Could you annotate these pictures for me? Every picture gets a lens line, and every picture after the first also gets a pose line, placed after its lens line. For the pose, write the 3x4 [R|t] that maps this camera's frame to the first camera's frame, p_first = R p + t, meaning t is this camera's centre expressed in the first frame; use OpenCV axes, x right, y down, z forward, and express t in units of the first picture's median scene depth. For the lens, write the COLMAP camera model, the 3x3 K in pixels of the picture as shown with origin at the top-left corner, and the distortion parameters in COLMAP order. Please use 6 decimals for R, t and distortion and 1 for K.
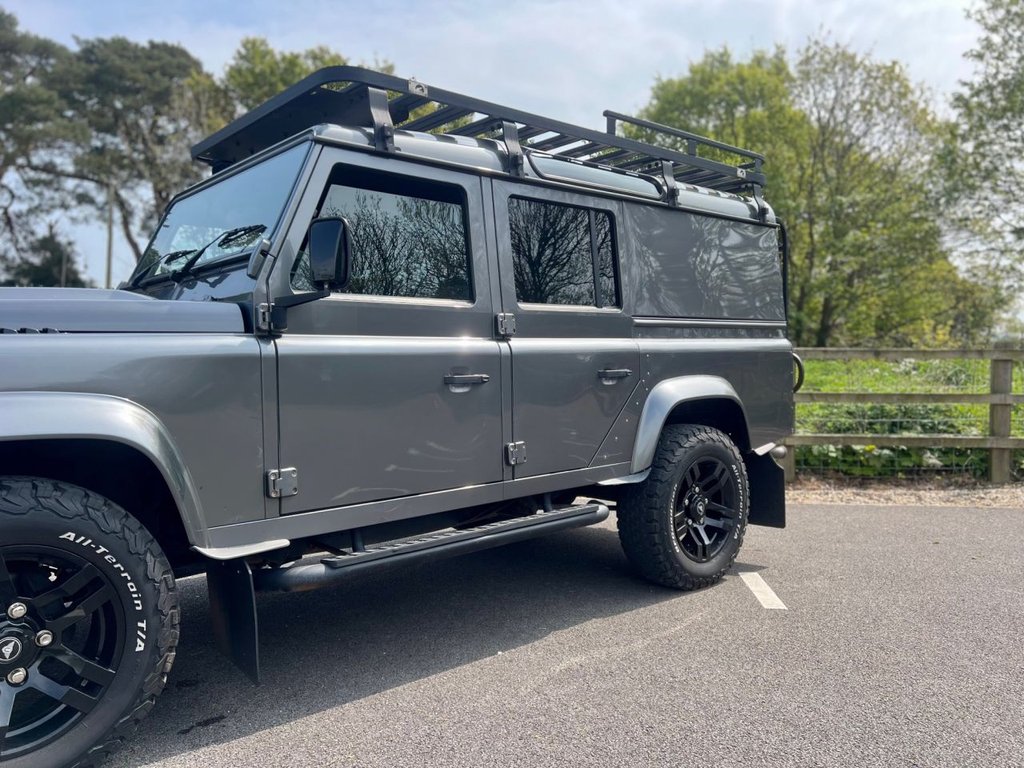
lens RADIAL K [[770.3, 0, 519.6], [0, 770.3, 389.0], [0, 0, 1]] dist [0.035952, -0.035546]
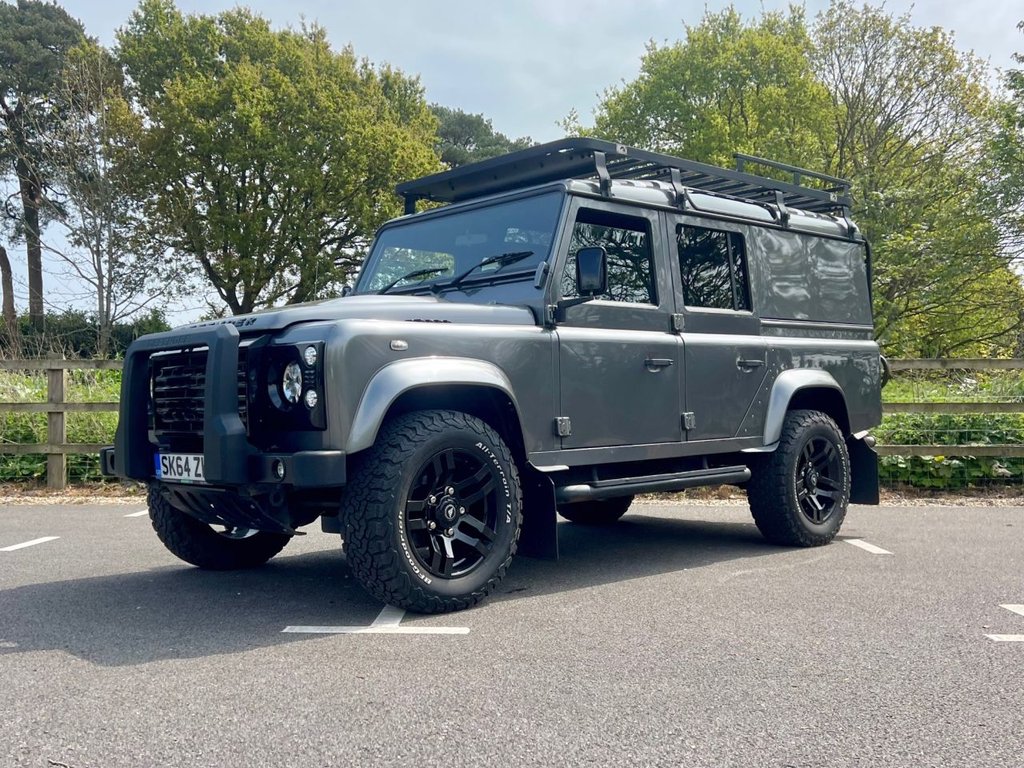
lens RADIAL K [[1044.6, 0, 465.8], [0, 1044.6, 389.6], [0, 0, 1]] dist [0.068090, -0.116311]
pose [[0.999632, -0.005077, 0.026639, -0.188875], [0.006402, 0.998734, -0.049899, 0.051242], [-0.026352, 0.050051, 0.998399, -0.334767]]
